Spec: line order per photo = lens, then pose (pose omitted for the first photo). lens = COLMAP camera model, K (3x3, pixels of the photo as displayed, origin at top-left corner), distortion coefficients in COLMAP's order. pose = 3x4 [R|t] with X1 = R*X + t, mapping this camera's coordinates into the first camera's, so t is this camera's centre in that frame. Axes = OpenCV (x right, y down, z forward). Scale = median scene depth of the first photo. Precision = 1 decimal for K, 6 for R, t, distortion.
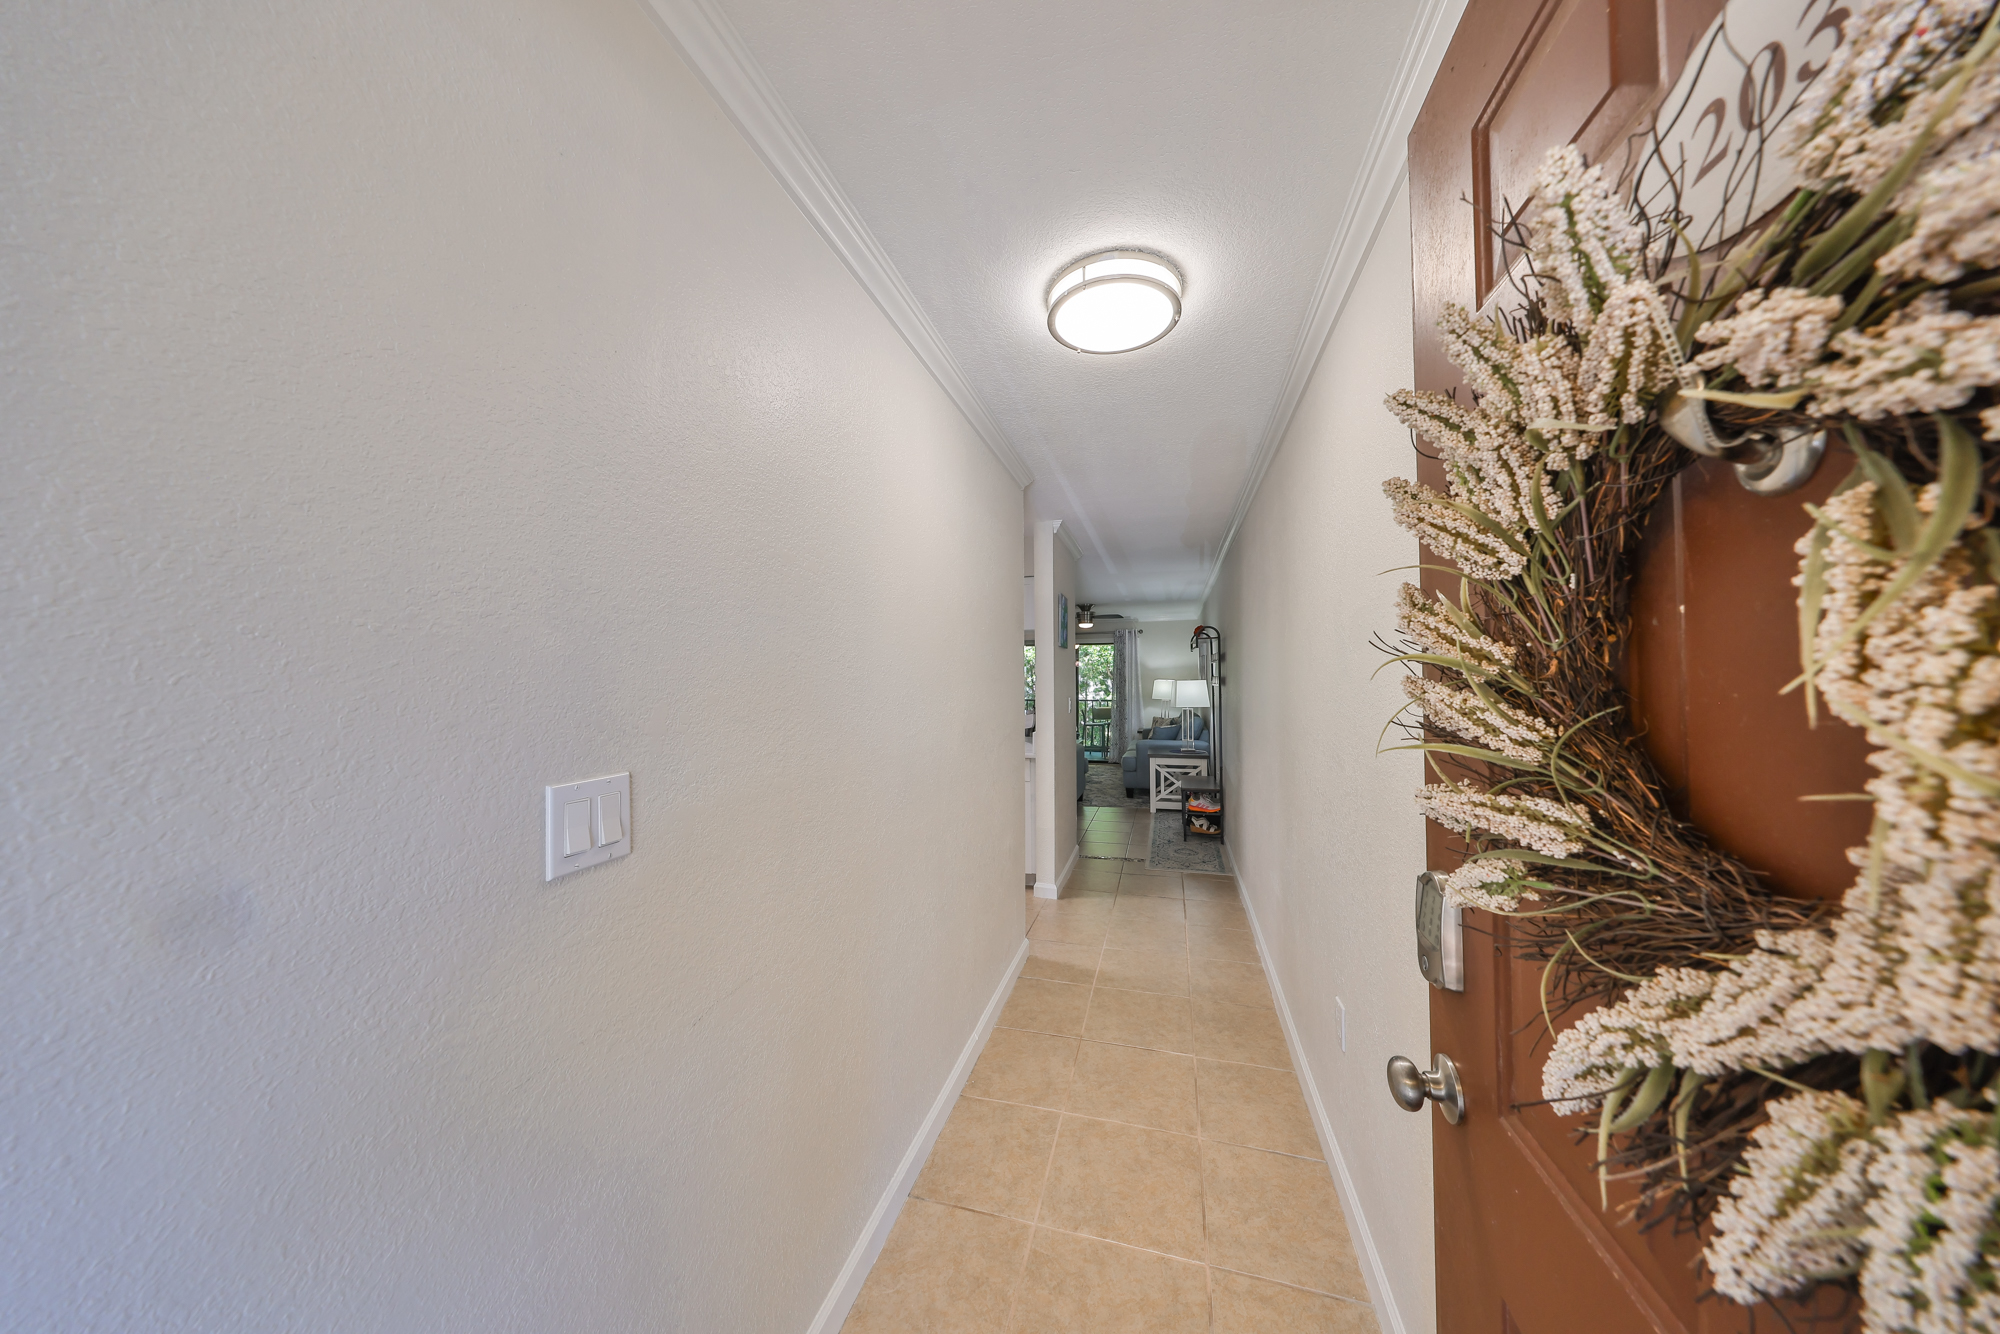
lens RADIAL K [[612.0, 0, 1002.0], [0, 612.0, 670.0], [0, 0, 1]] dist [-0.000622, 0.000043]
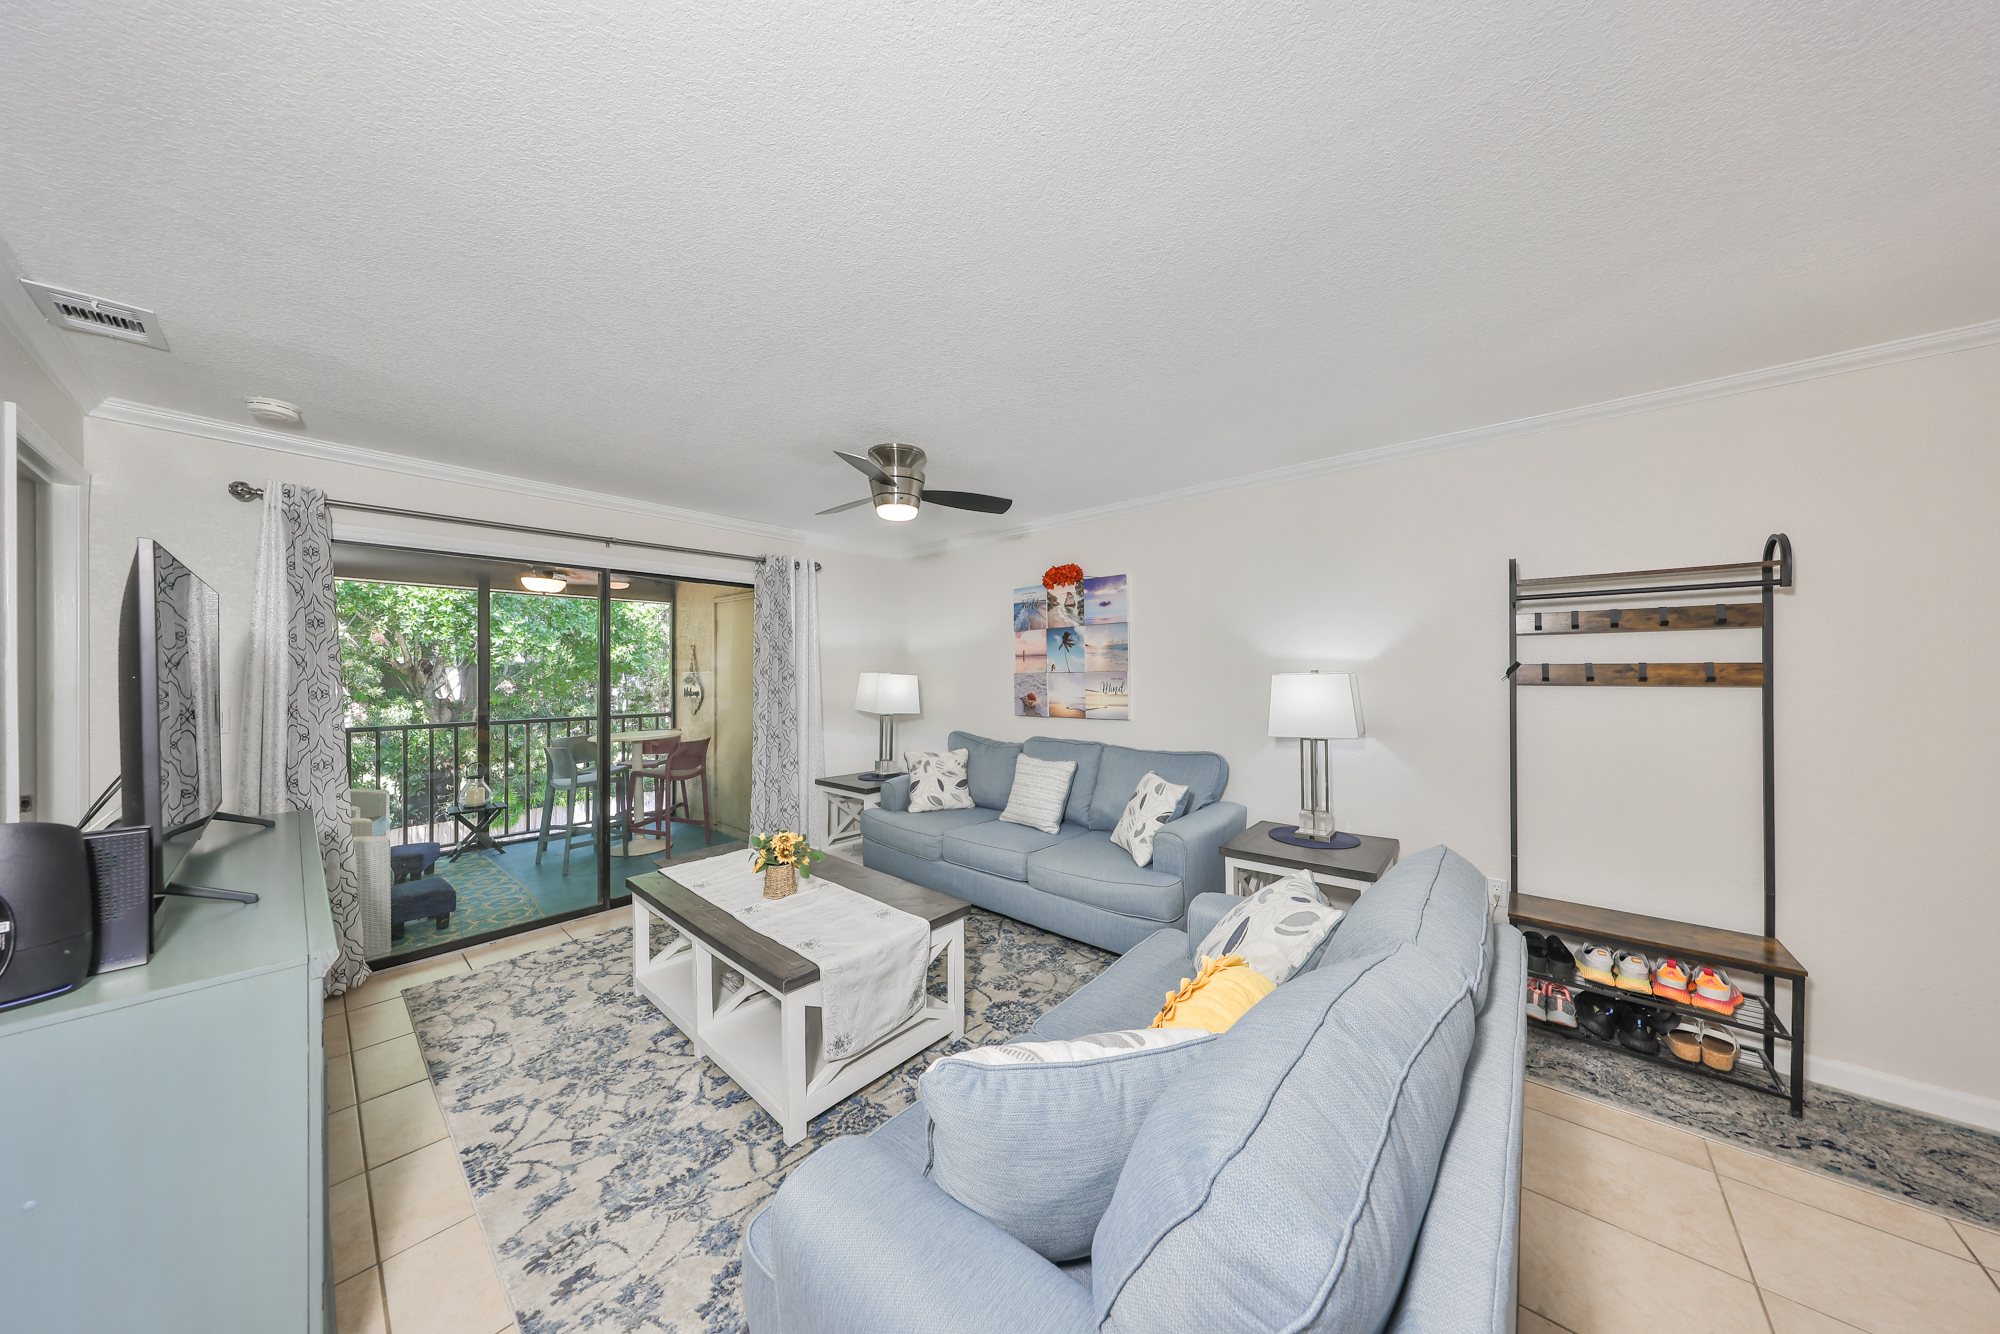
lens RADIAL K [[612.0, 0, 1002.0], [0, 612.0, 670.0], [0, 0, 1]] dist [-0.000622, 0.000043]
pose [[0.428141, 0.009157, 0.903665, -0.176281], [-0.018142, 0.999834, -0.001536, 0.017400], [-0.903530, -0.015737, 0.428236, 0.963040]]
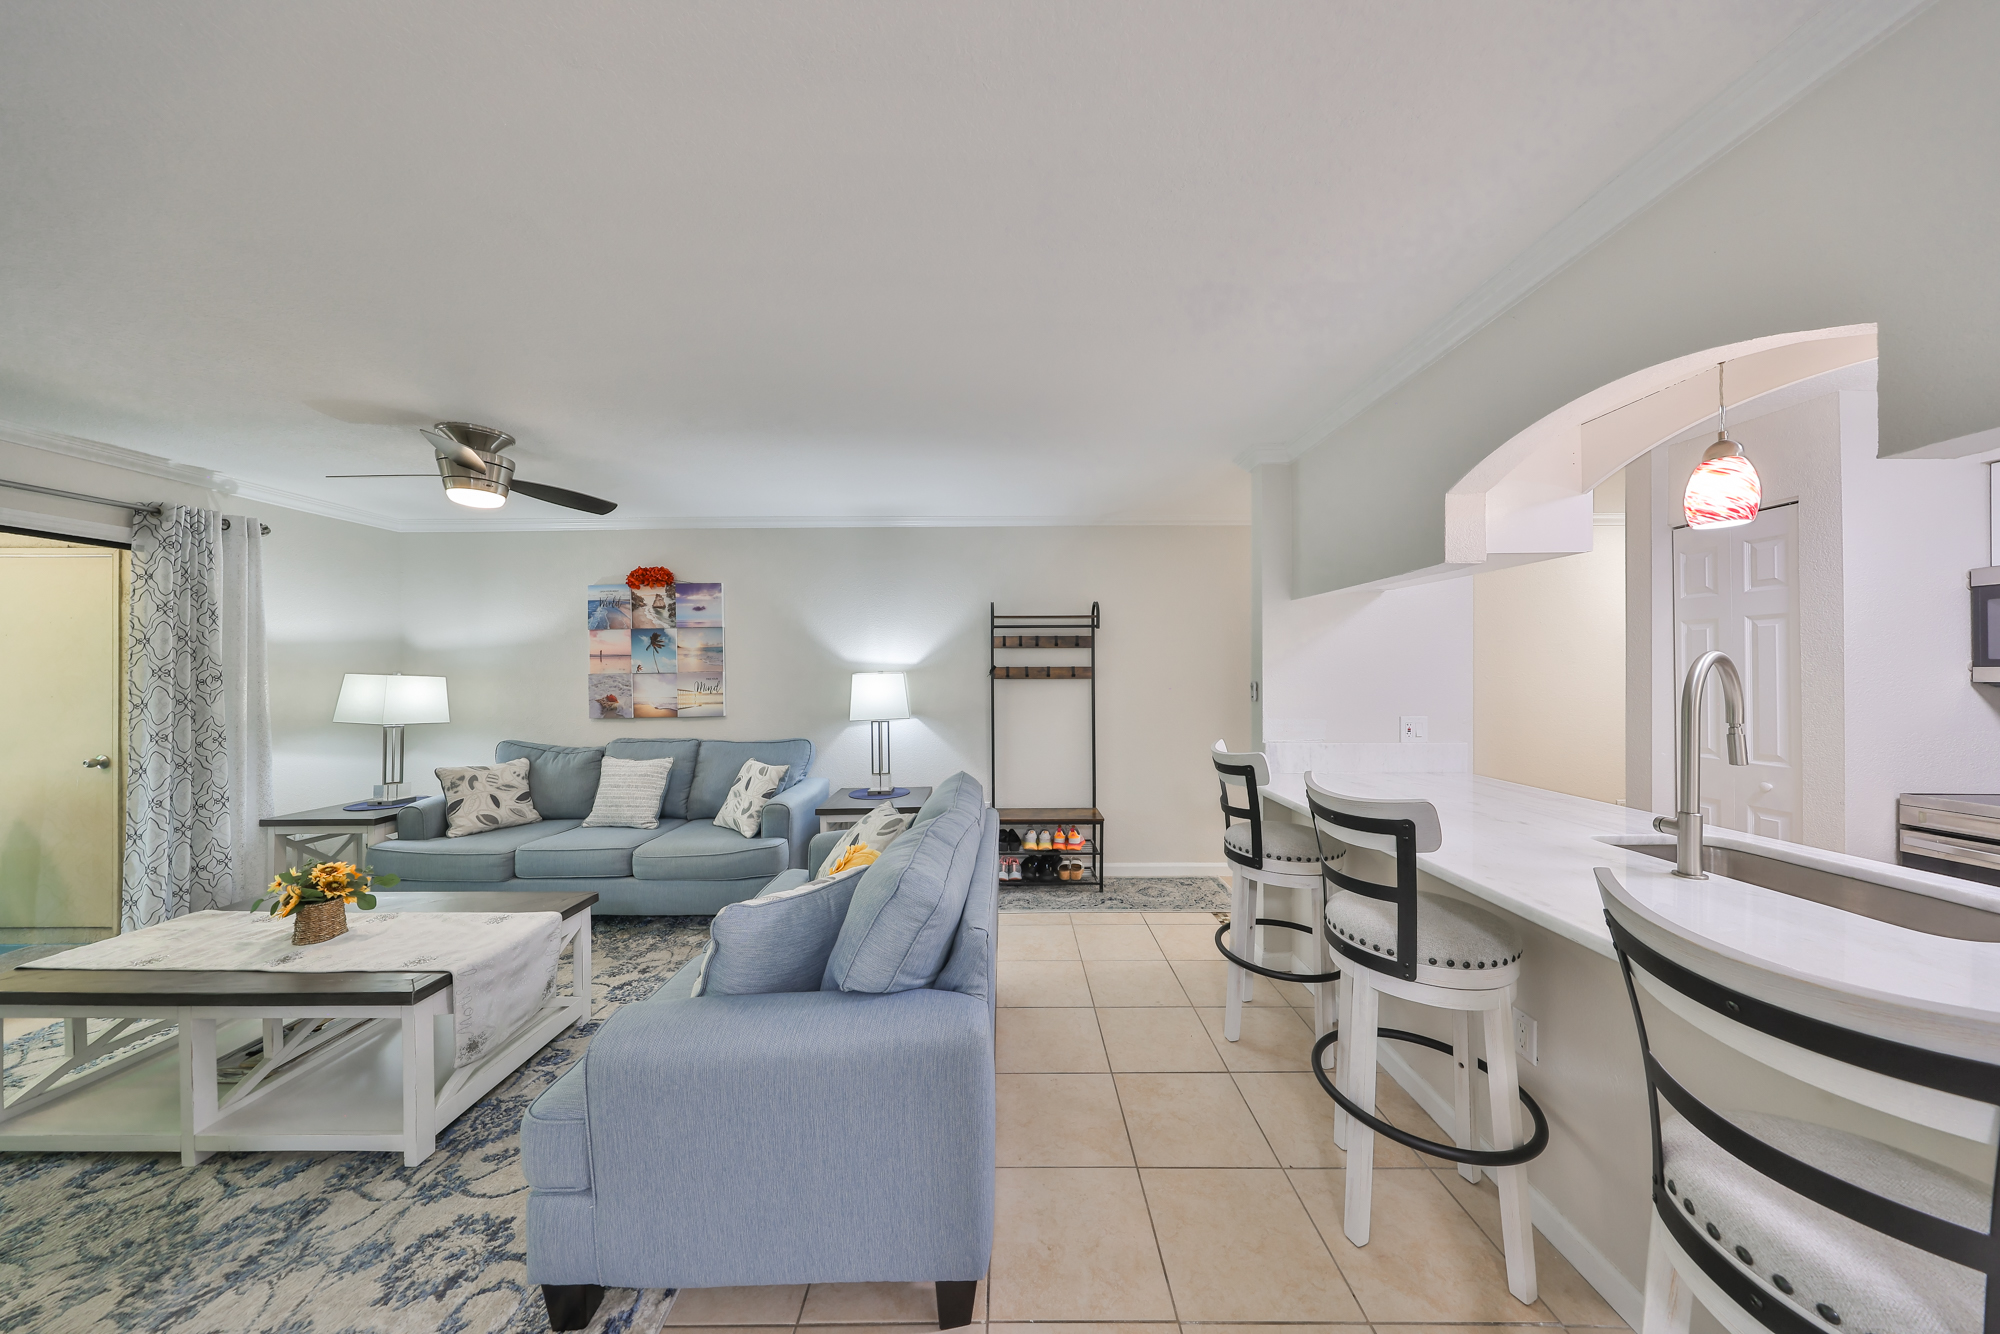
lens RADIAL K [[612.0, 0, 1002.0], [0, 612.0, 670.0], [0, 0, 1]] dist [-0.000622, 0.000043]
pose [[-0.267855, 0.012004, 0.963384, -0.284253], [-0.011519, 0.999811, -0.015661, 0.020216], [-0.963390, -0.015293, -0.267667, 0.992197]]
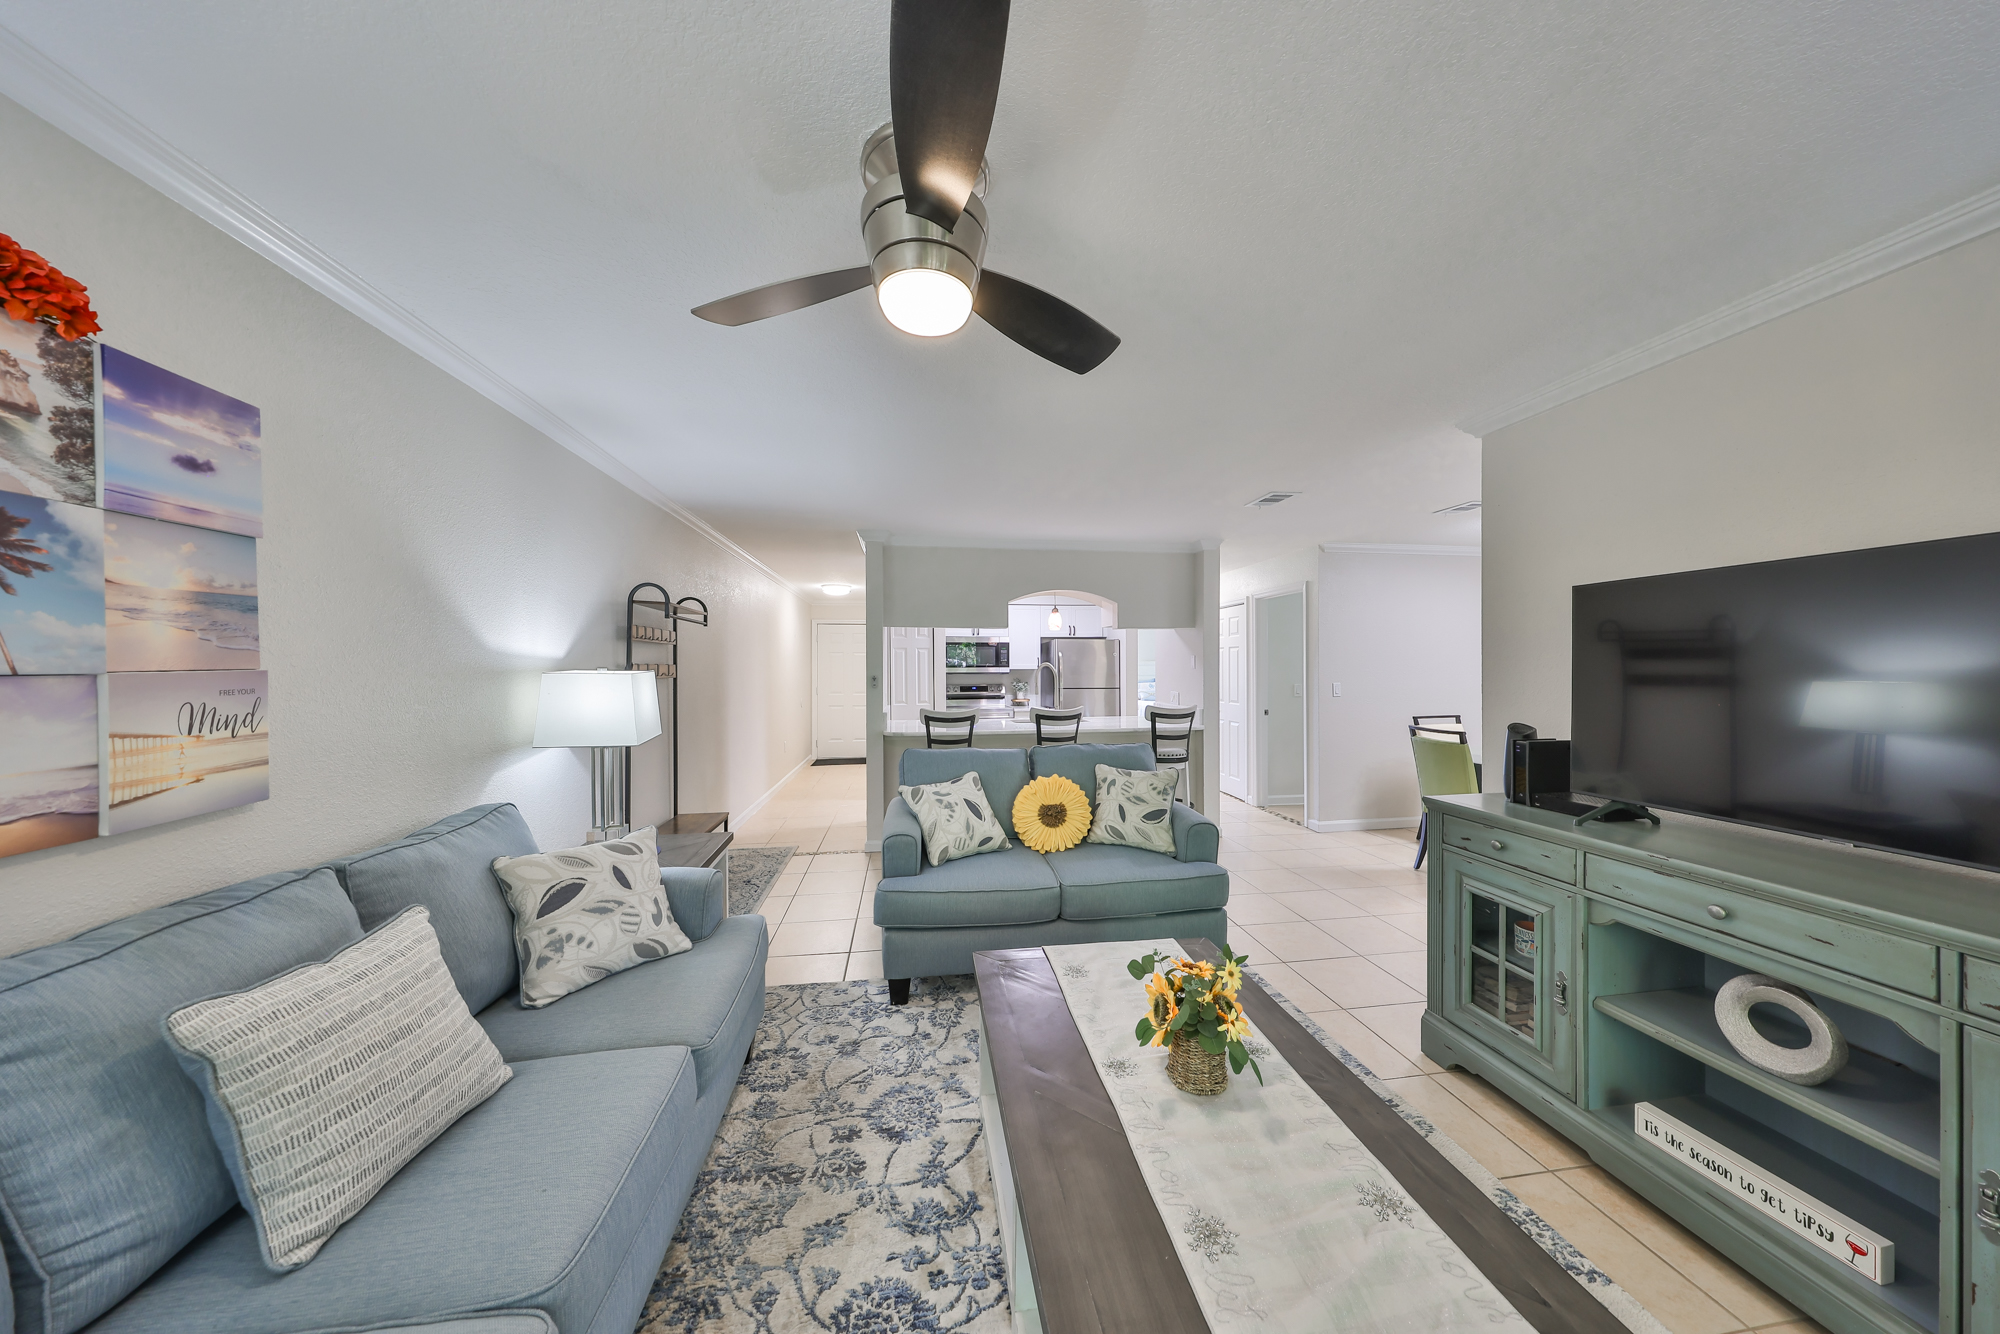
lens RADIAL K [[612.0, 0, 1002.0], [0, 612.0, 670.0], [0, 0, 1]] dist [-0.000622, 0.000043]
pose [[-0.913069, 0.016467, -0.407473, 0.220158], [0.021775, 0.999728, -0.008392, 0.022544], [0.407224, -0.016535, -0.913179, 1.378818]]
